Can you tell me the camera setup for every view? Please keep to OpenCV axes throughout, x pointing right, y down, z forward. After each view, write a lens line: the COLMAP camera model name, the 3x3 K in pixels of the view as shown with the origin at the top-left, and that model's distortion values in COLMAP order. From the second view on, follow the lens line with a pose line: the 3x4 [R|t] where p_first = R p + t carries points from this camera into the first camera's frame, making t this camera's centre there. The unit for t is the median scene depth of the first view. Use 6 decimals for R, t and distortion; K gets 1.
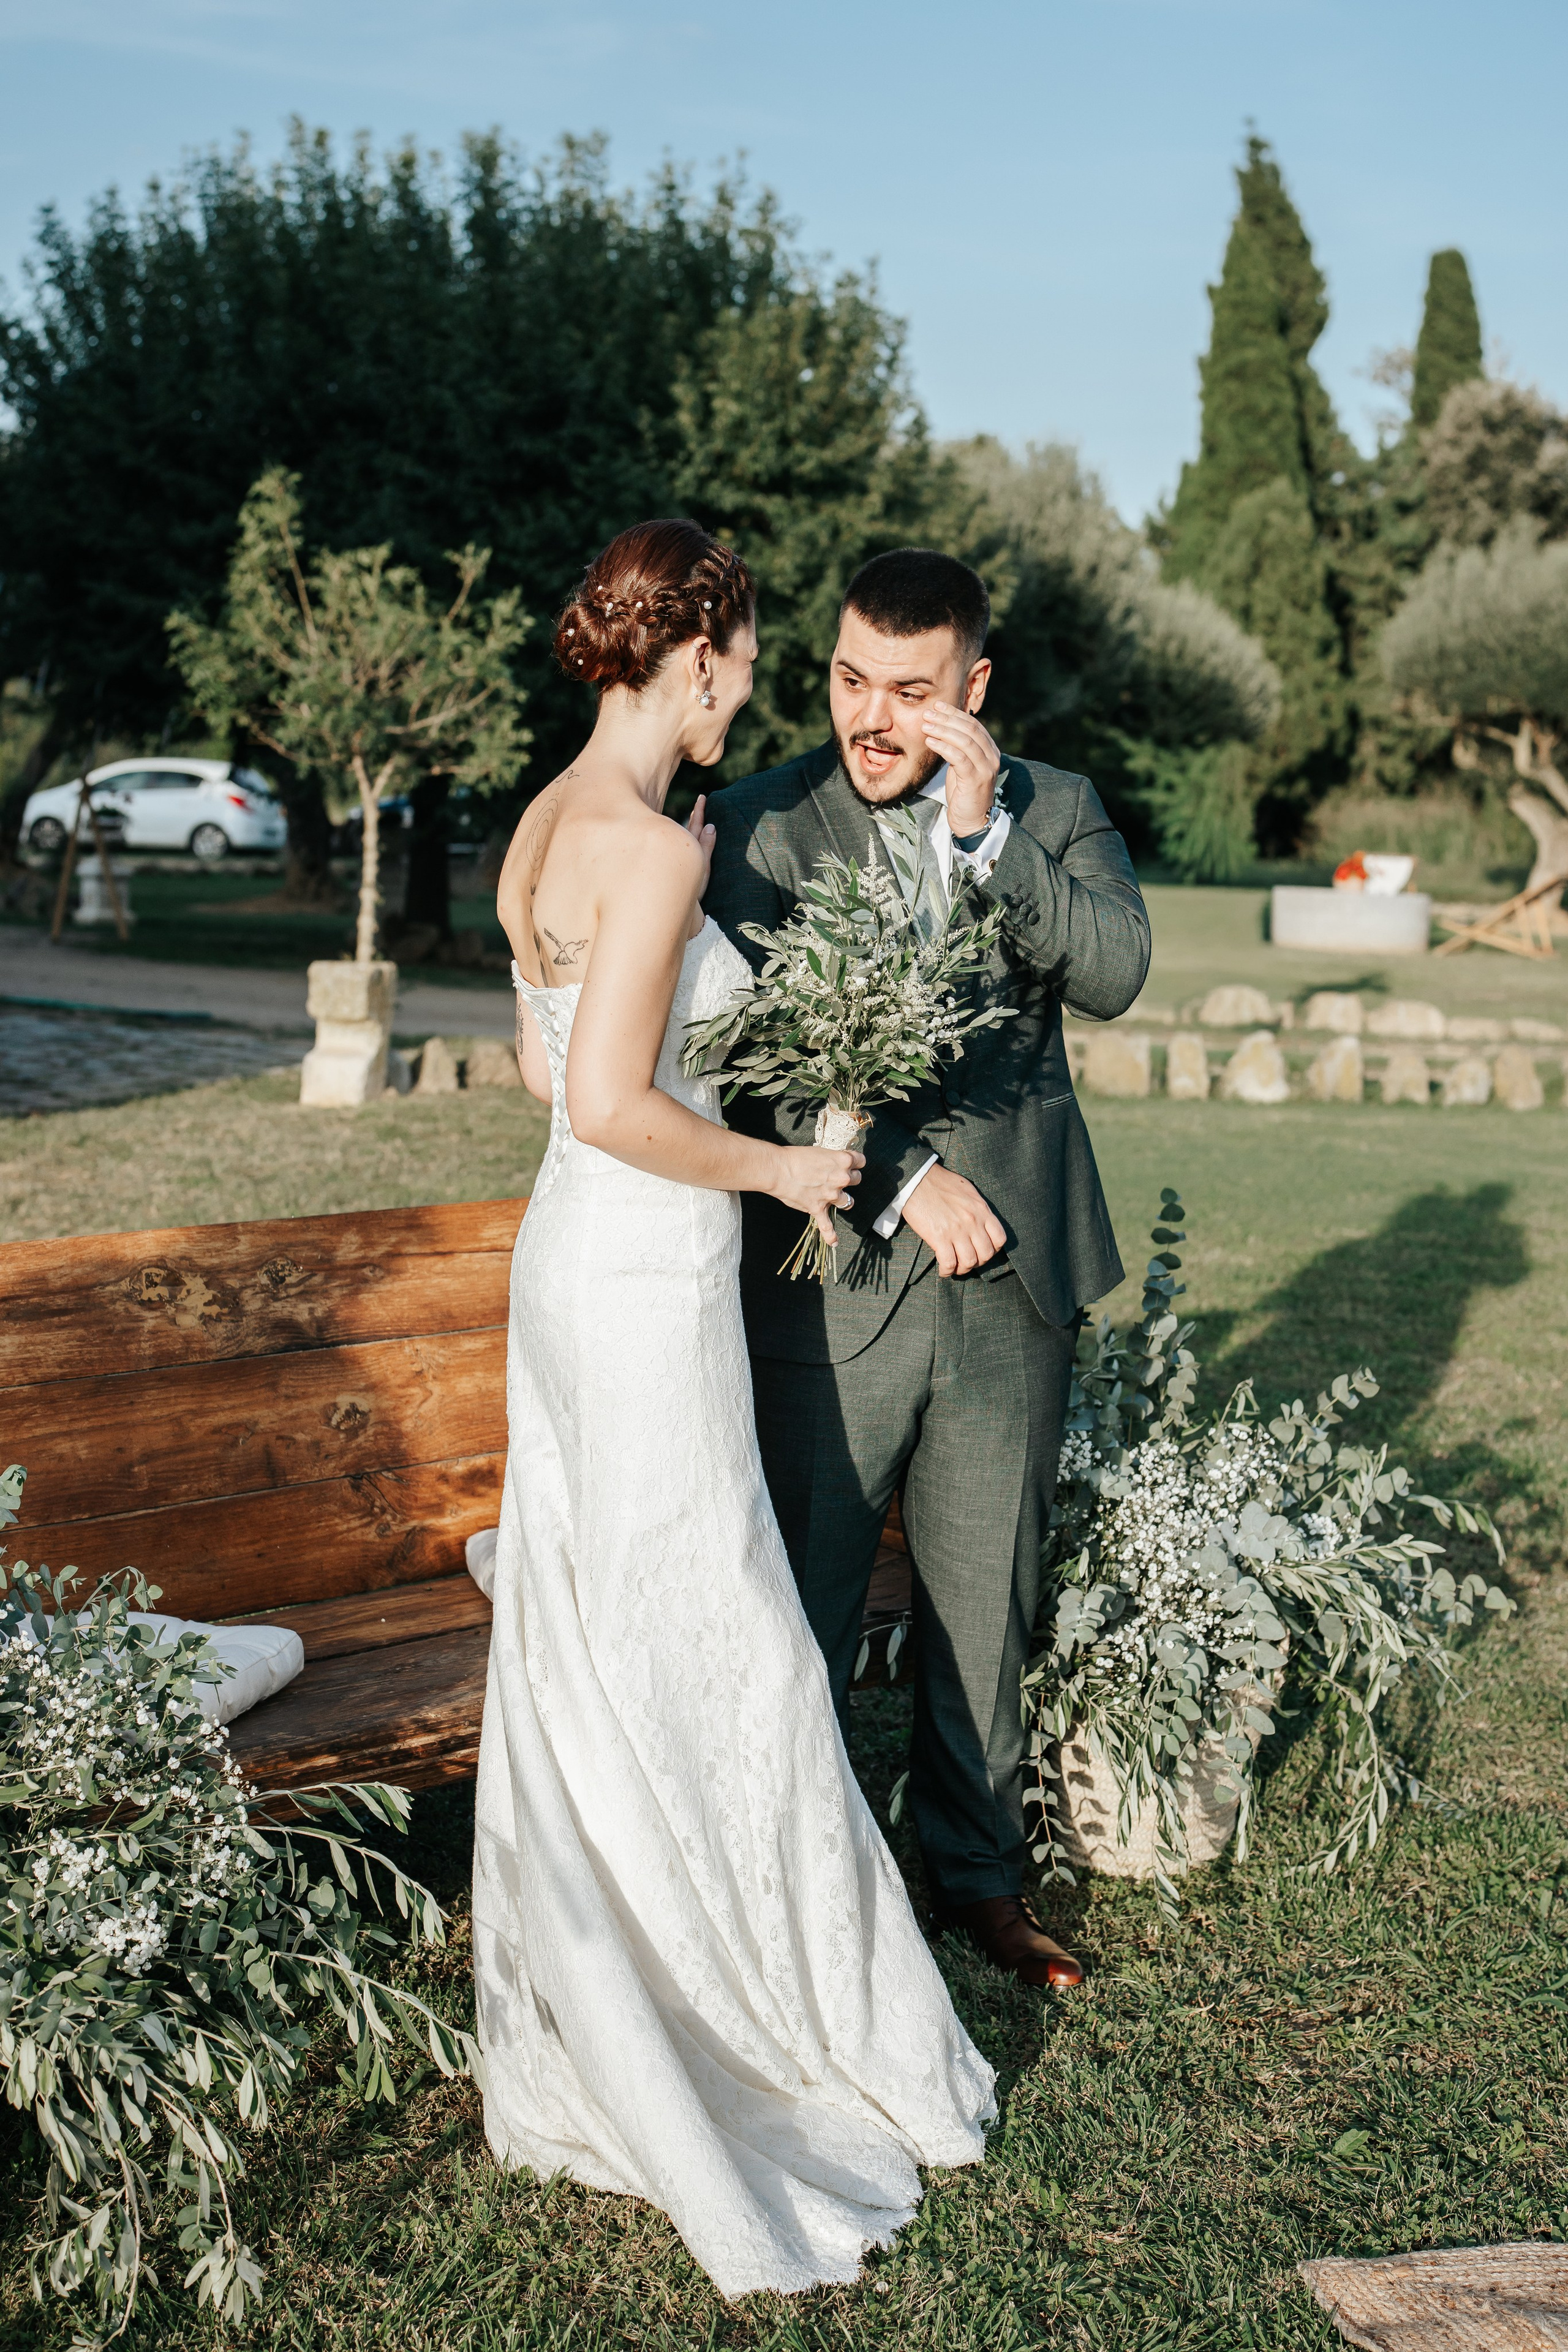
lens RADIAL K [[3298.4, 0, 751.0], [0, 3298.4, 1132.0], [0, 0, 1]] dist [0.131783, -0.061172]
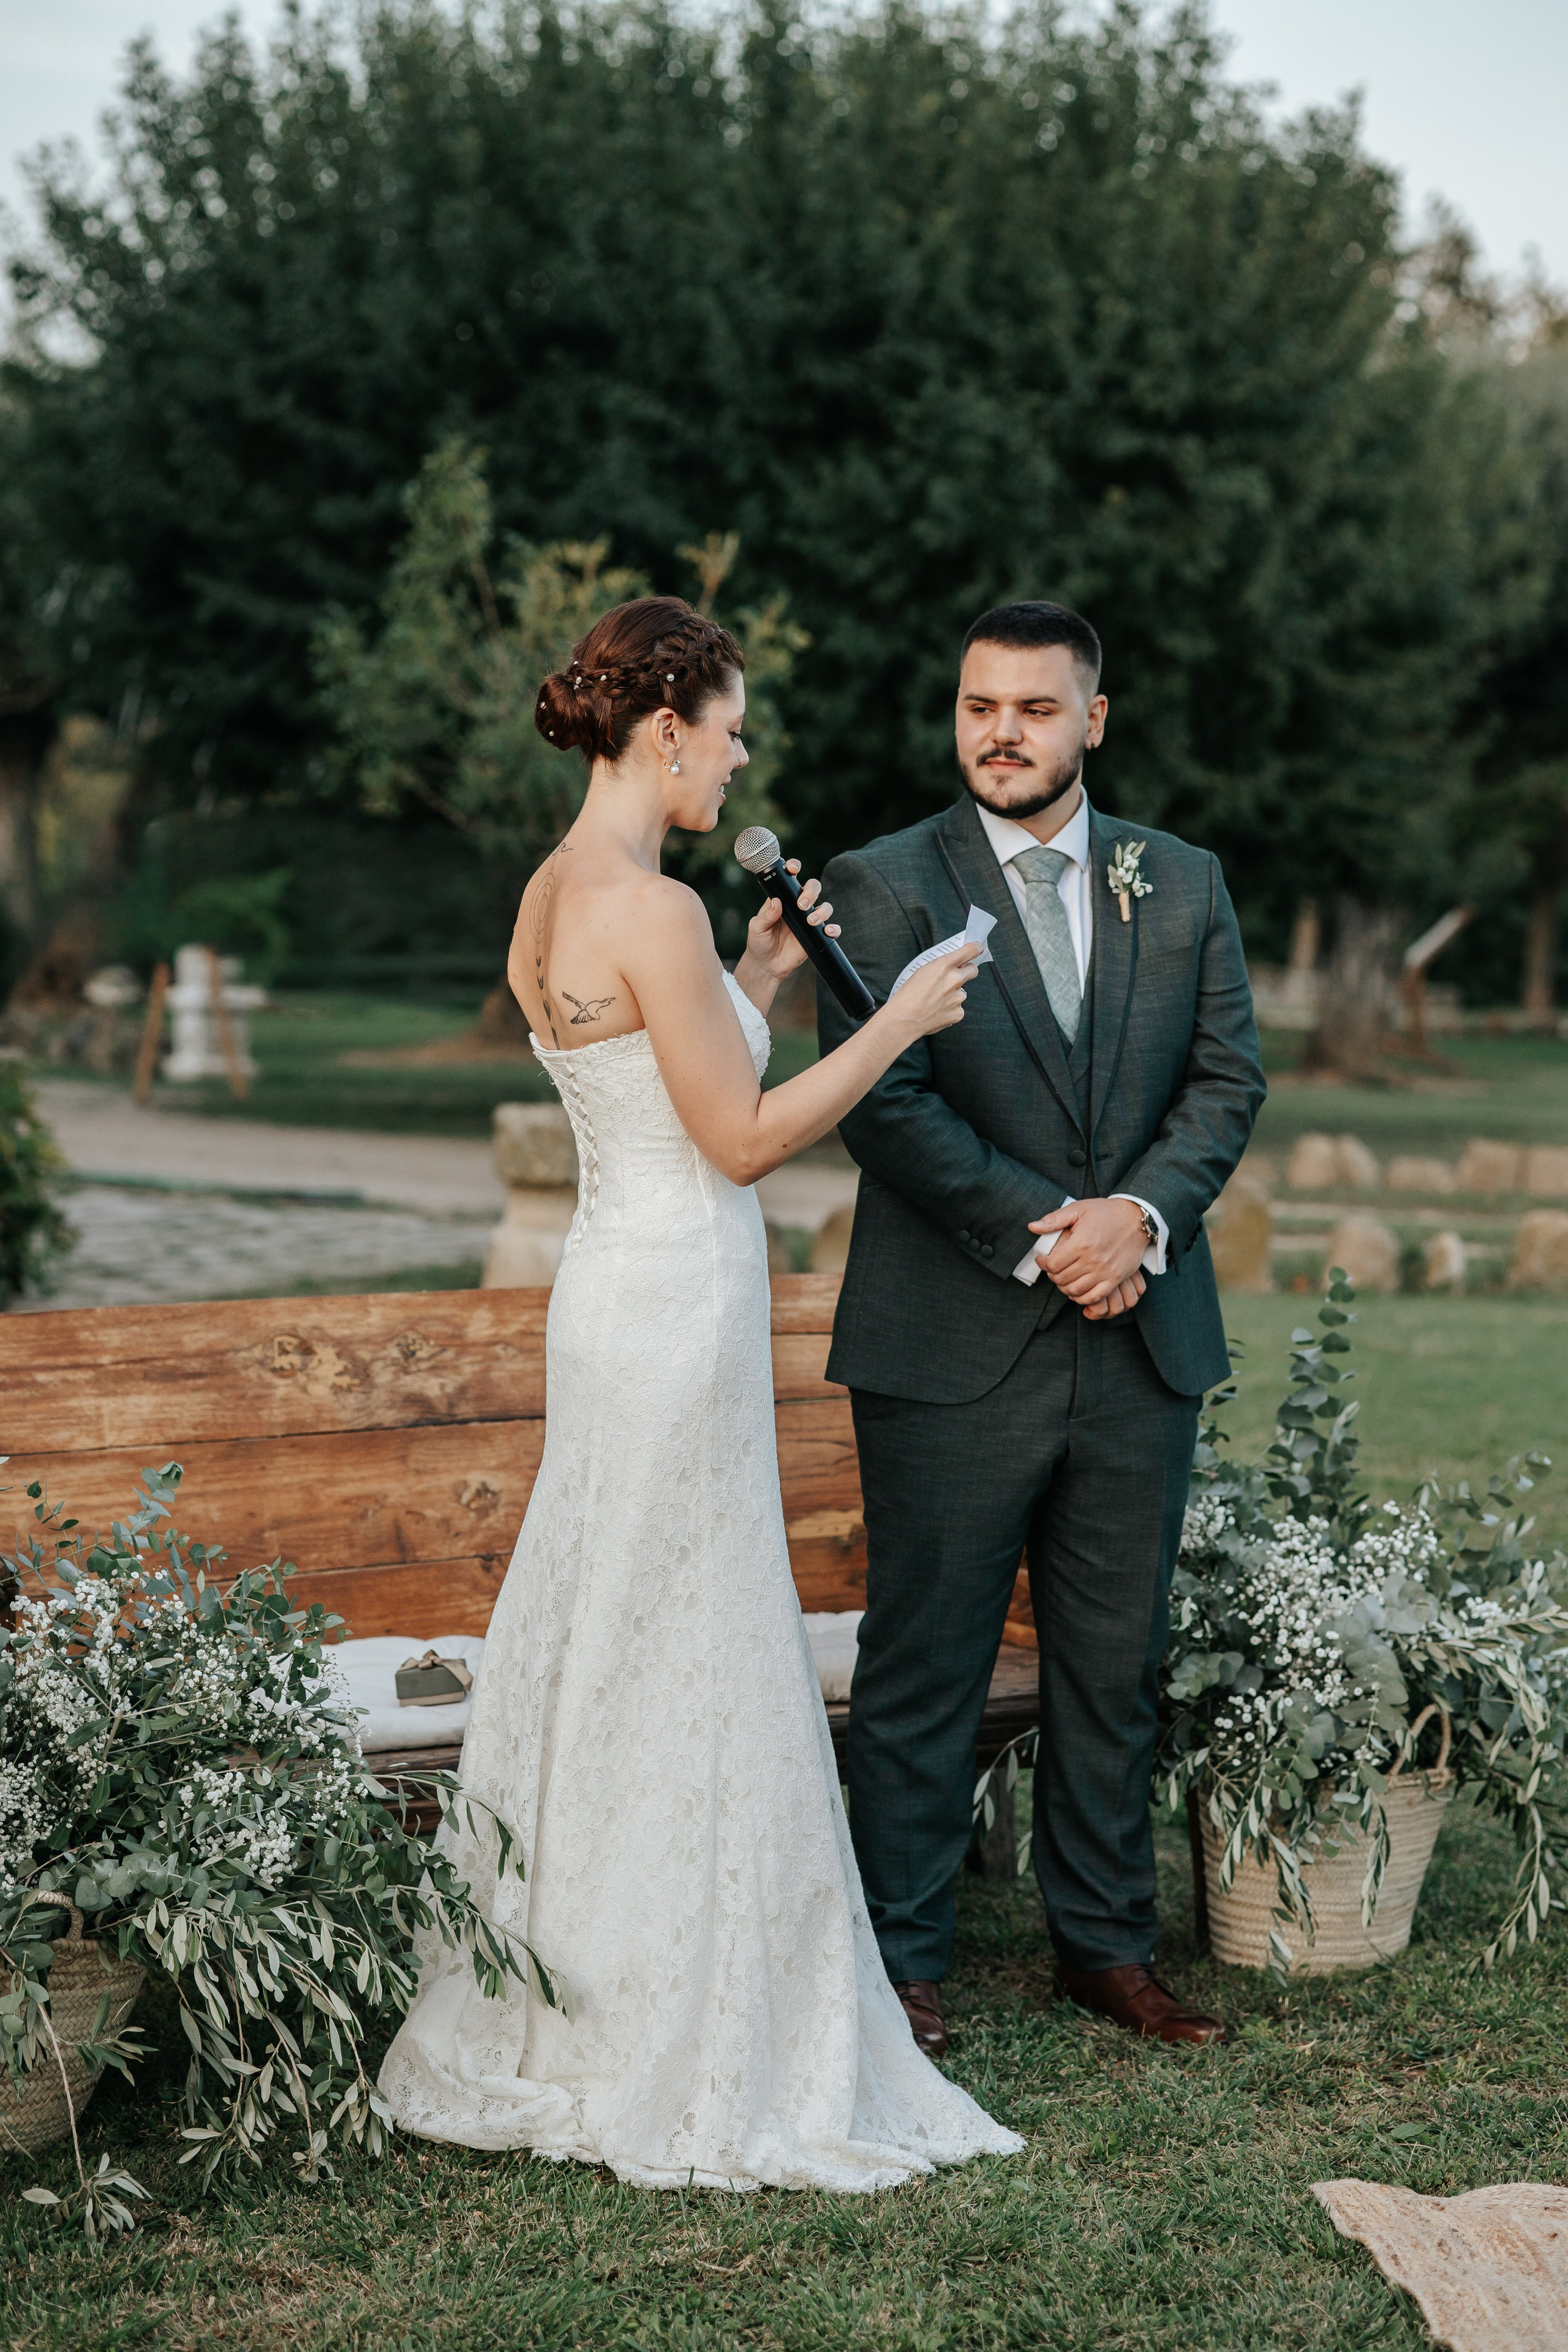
lens RADIAL K [[5749.3, 0, 735.8], [0, 5749.3, 1047.1], [0, 0, 1]] dist [0.382677, 0.013781]
pose [[0.995072, -0.007449, -0.098874, 0.046244], [0.000130, 0.997271, -0.073826, 0.030021], [0.099154, 0.073449, 0.992358, -0.260974]]
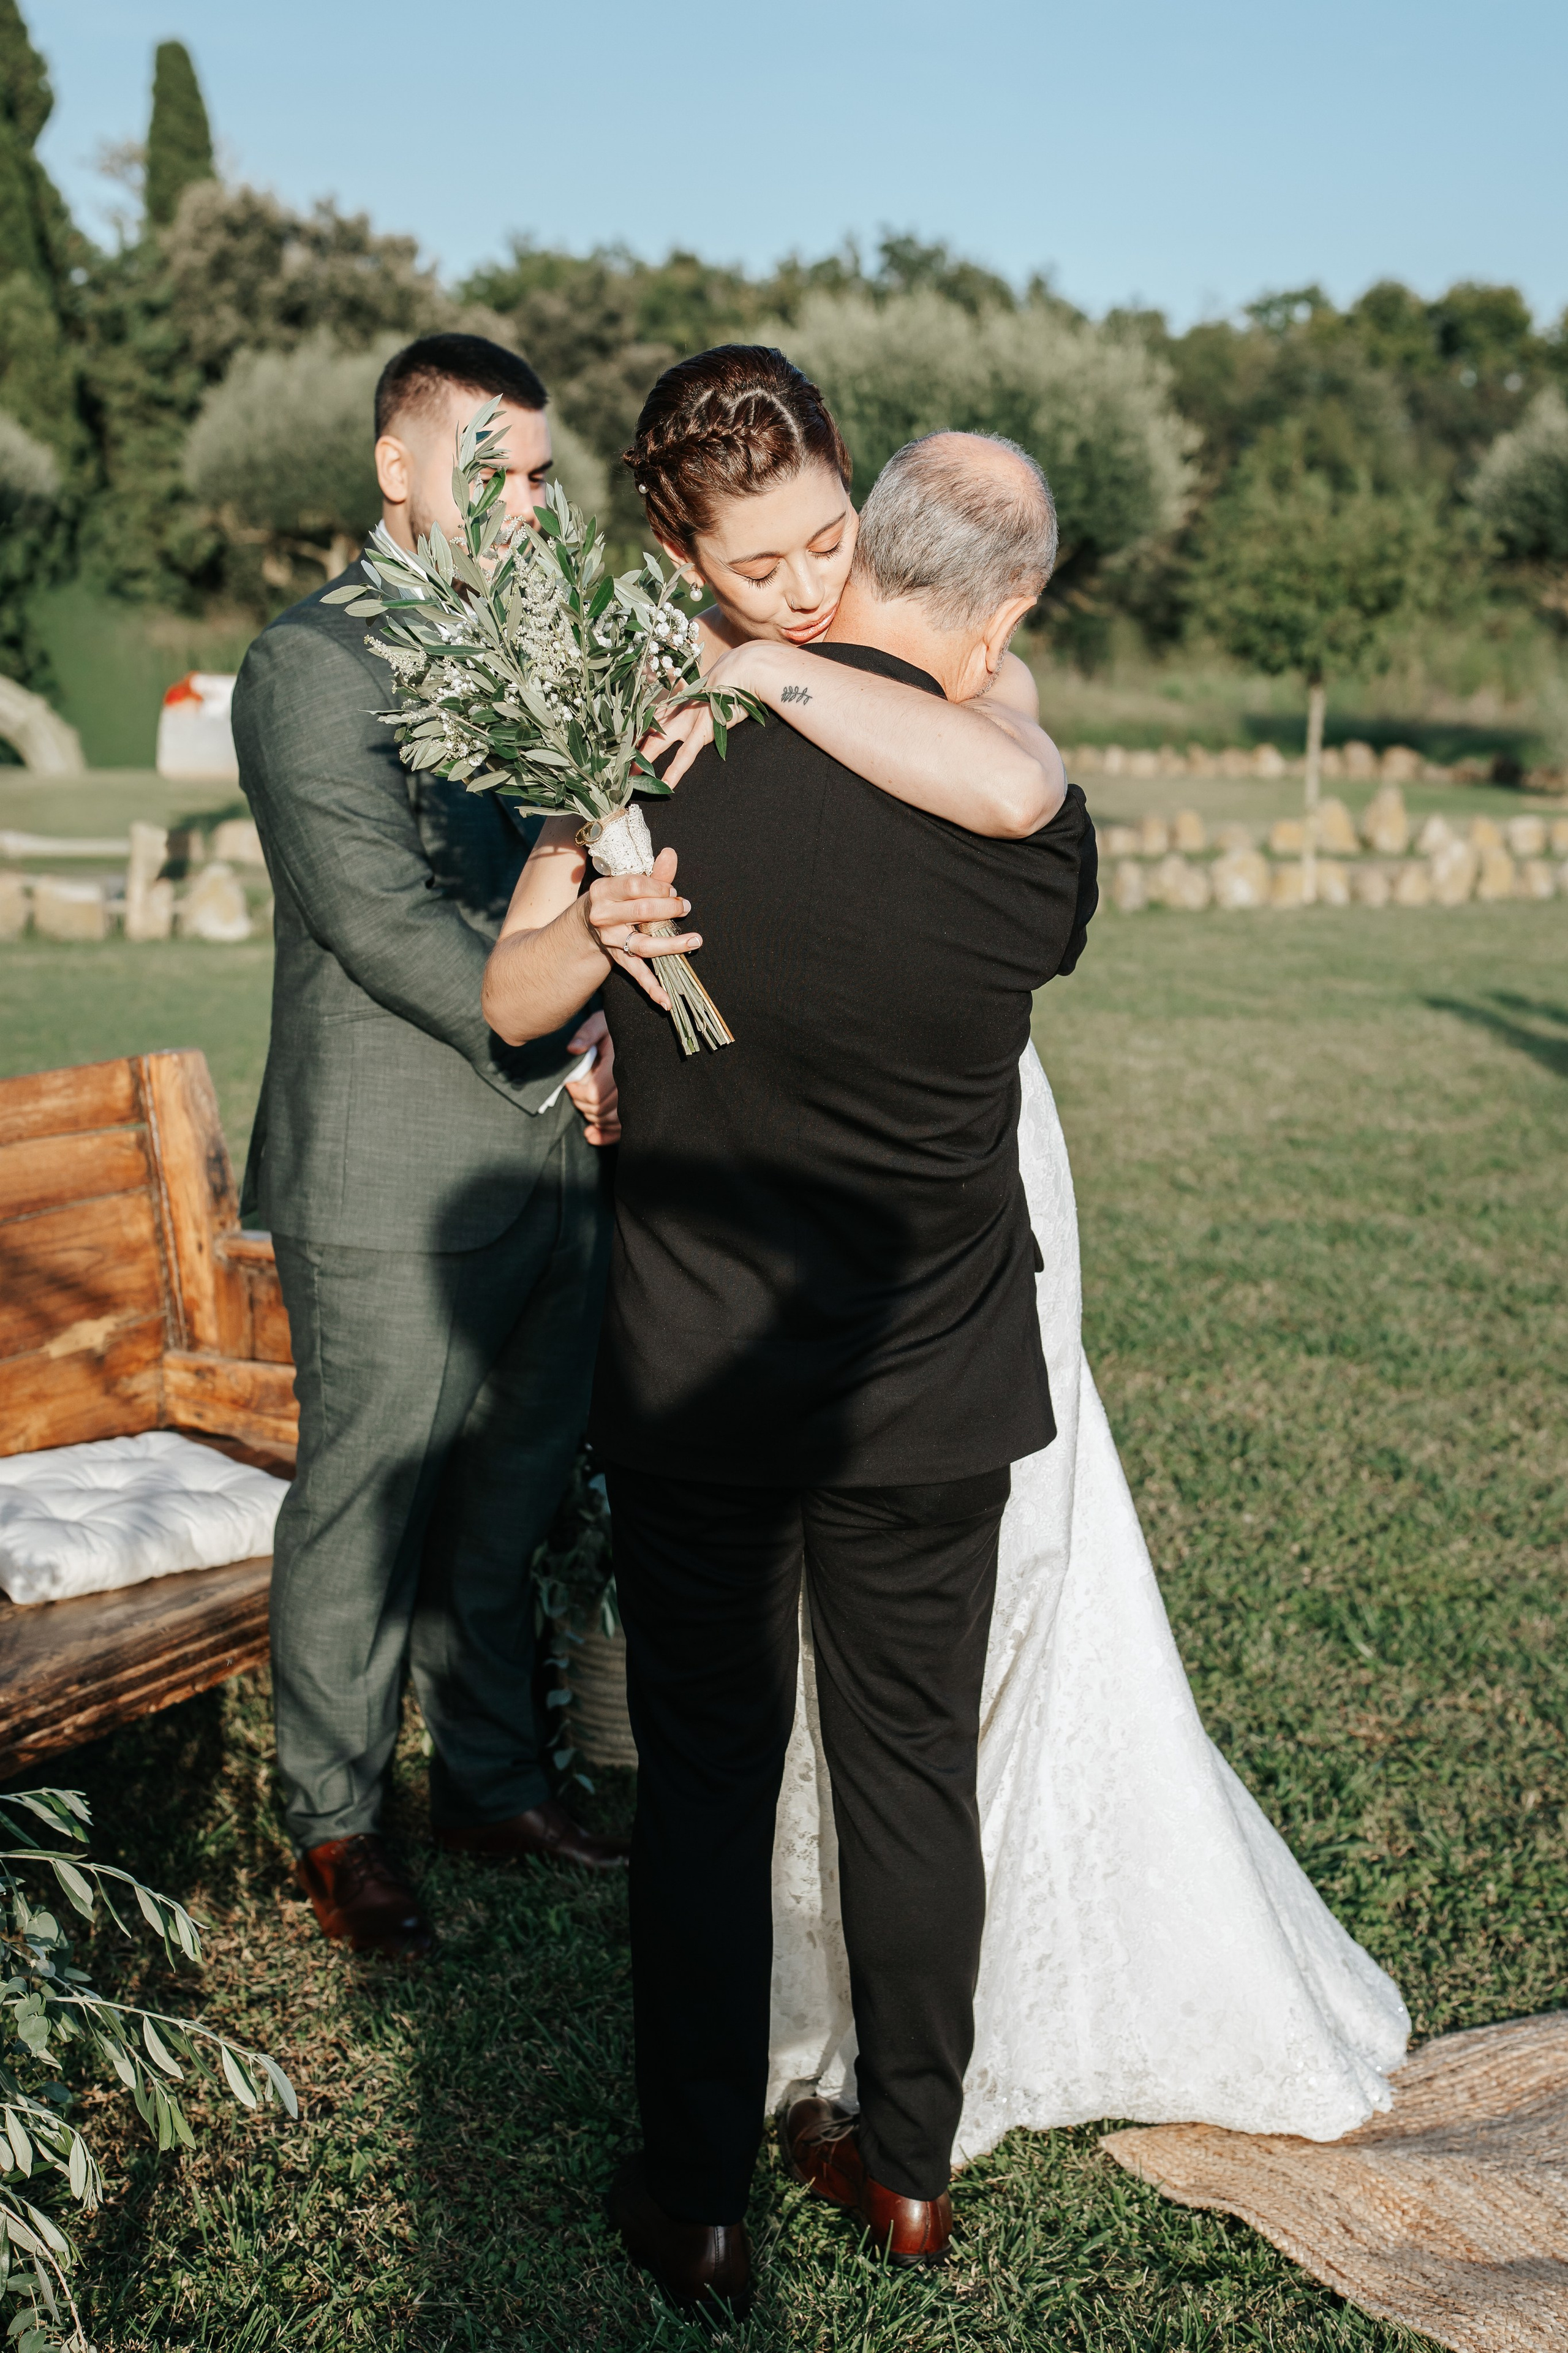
lens RADIAL K [[3398.4, 0, 748.6], [0, 3398.4, 1119.4], [0, 0, 1]] dist [0.101826, -0.026311]
pose [[0.929123, -0.065060, 0.364002, -0.075208], [0.048095, 0.997300, 0.055489, -0.004913], [-0.366630, -0.034049, 0.929744, 0.033660]]
